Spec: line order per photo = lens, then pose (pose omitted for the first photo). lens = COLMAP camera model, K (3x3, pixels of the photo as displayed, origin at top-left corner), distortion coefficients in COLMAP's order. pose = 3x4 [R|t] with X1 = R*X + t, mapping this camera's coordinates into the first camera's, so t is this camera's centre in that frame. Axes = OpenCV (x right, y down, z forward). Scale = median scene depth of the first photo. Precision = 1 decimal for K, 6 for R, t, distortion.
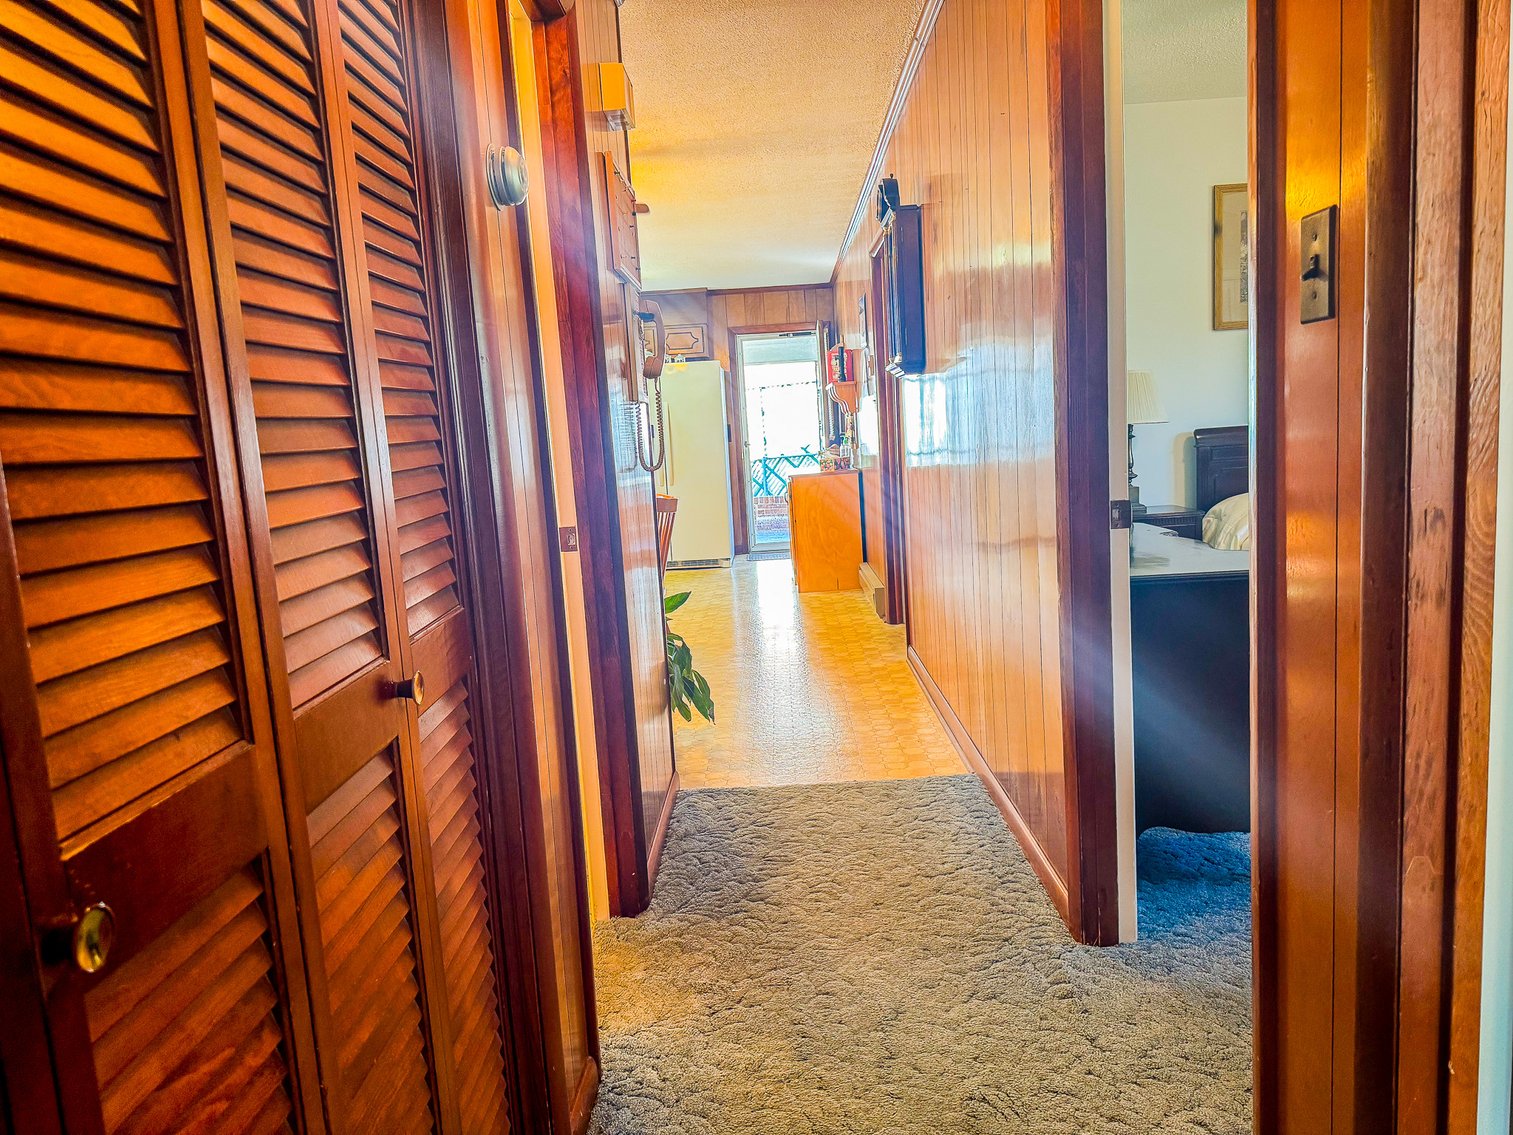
lens RADIAL K [[1068.3, 0, 761.2], [0, 1068.3, 571.1], [0, 0, 1]] dist [0.054824, -0.066731]
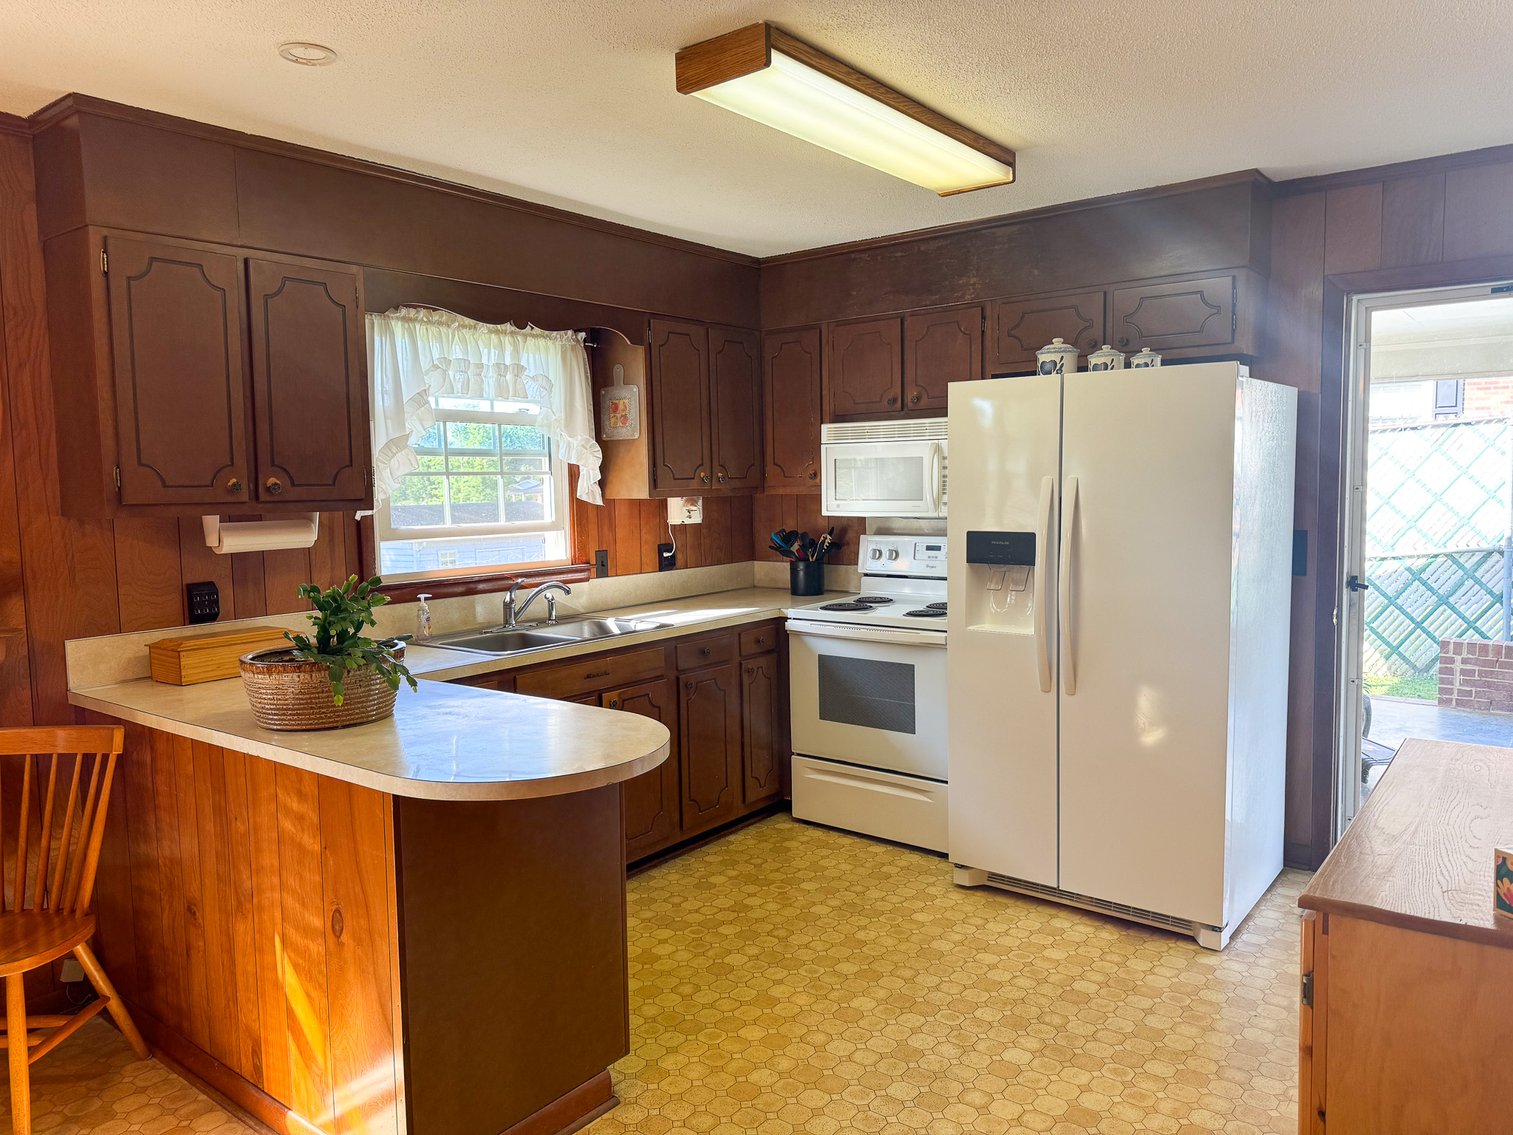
lens RADIAL K [[1068.3, 0, 753.4], [0, 1068.3, 568.4], [0, 0, 1]] dist [0.054824, -0.066731]
pose [[0.795315, 0.096586, -0.598452, 0.048450], [-0.108729, 0.993944, 0.015921, -0.116681], [0.596366, 0.052407, 0.801000, 0.619525]]
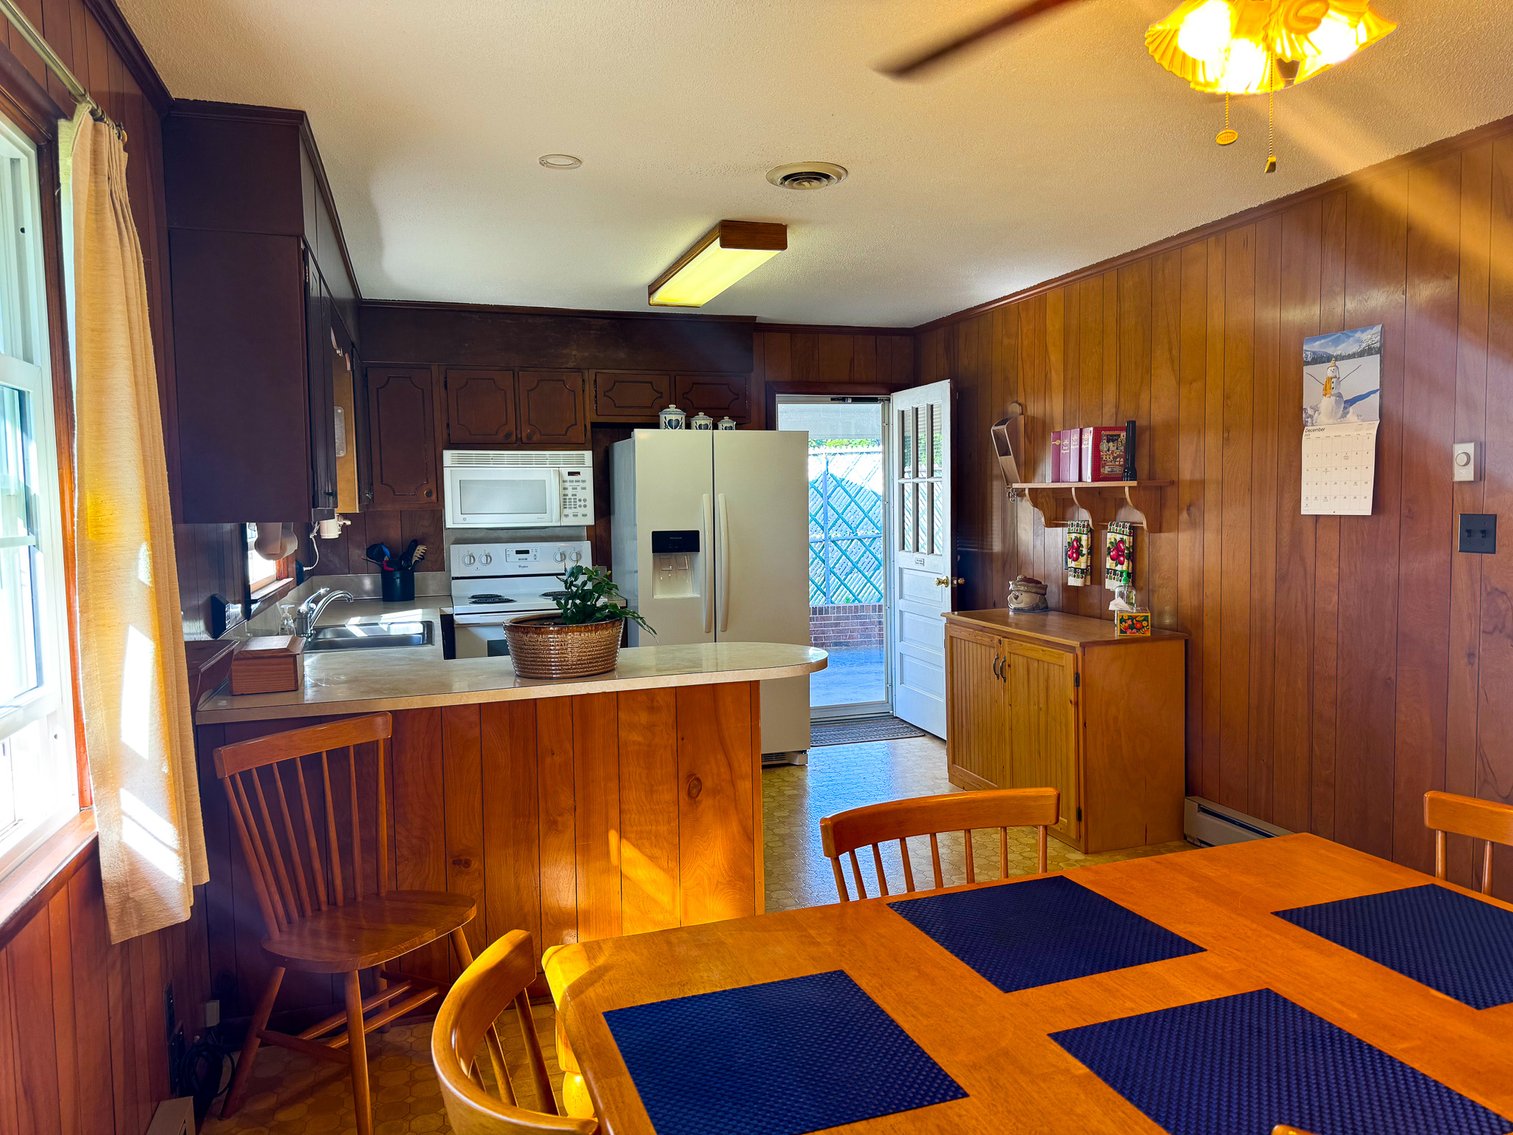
lens RADIAL K [[1068.3, 0, 765.9], [0, 1068.3, 566.5], [0, 0, 1]] dist [0.054824, -0.066731]
pose [[0.946603, 0.025111, 0.321422, -0.250152], [0.000086, 0.996943, -0.078138, -0.069223], [-0.322401, 0.073993, 0.943707, 0.422851]]
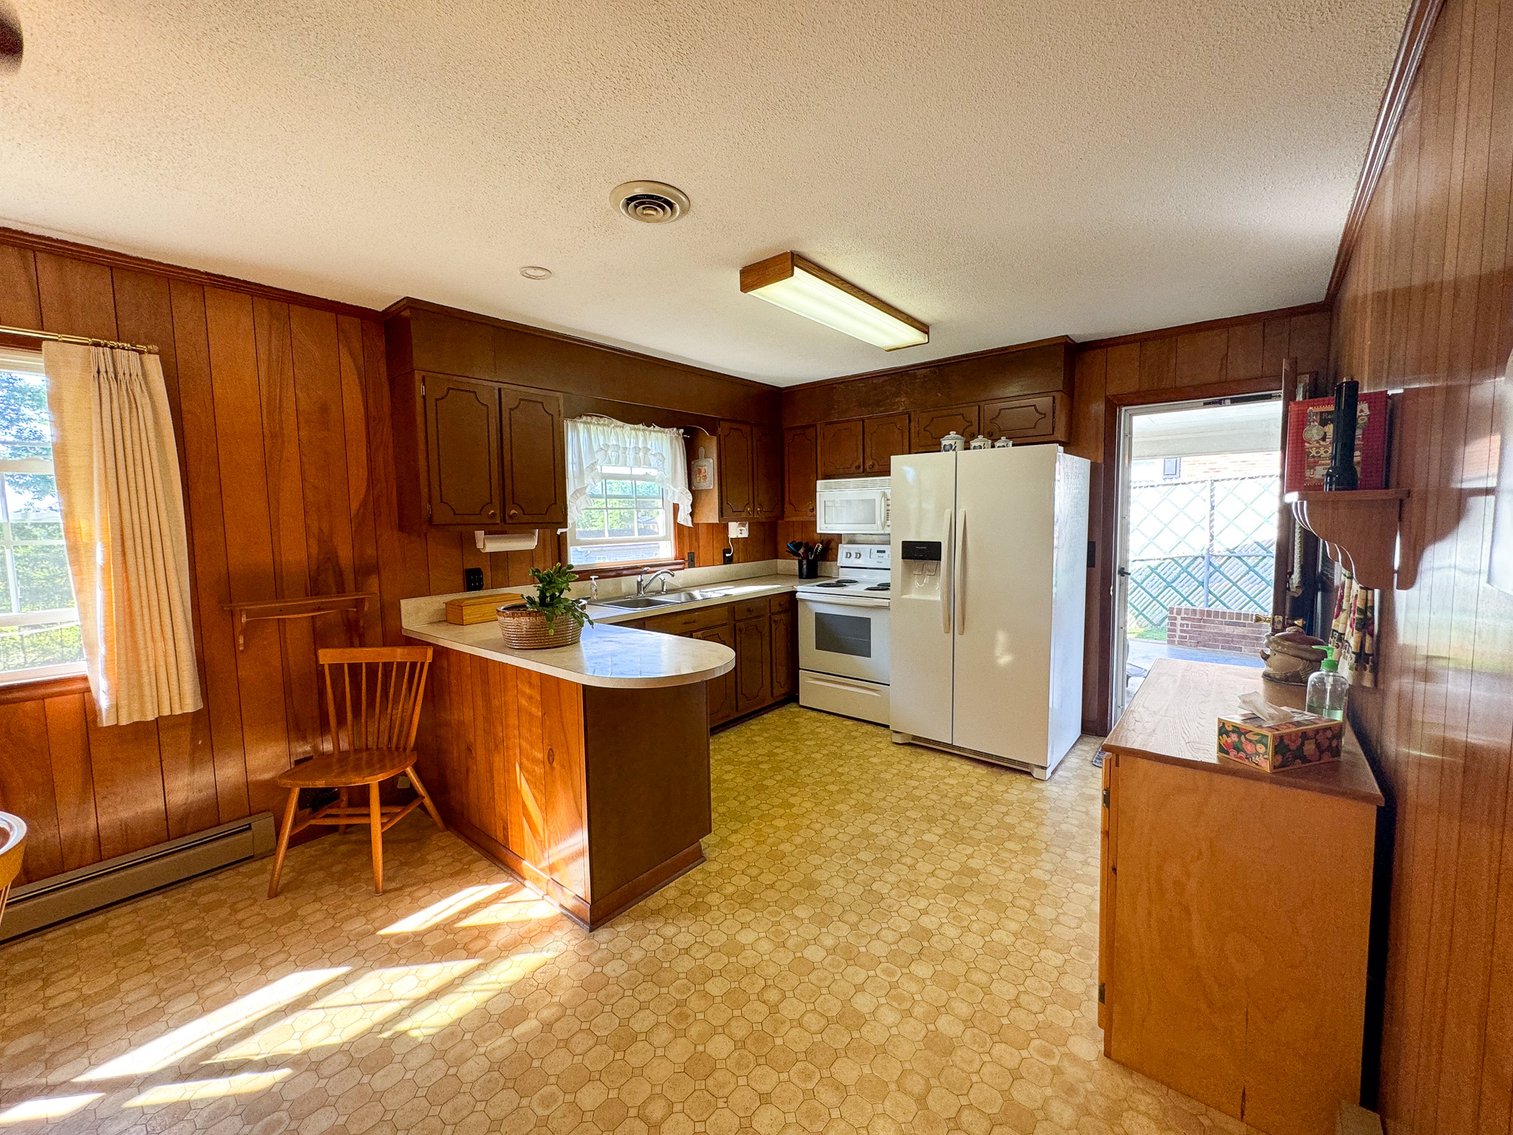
lens RADIAL K [[606.2, 0, 753.5], [0, 606.2, 566.1], [0, 0, 1]] dist [-0.007015, 0.002850]
pose [[0.776429, 0.098979, -0.622384, 0.044357], [-0.111545, 0.993580, 0.018857, -0.113309], [0.620255, 0.054783, 0.782485, 0.617650]]
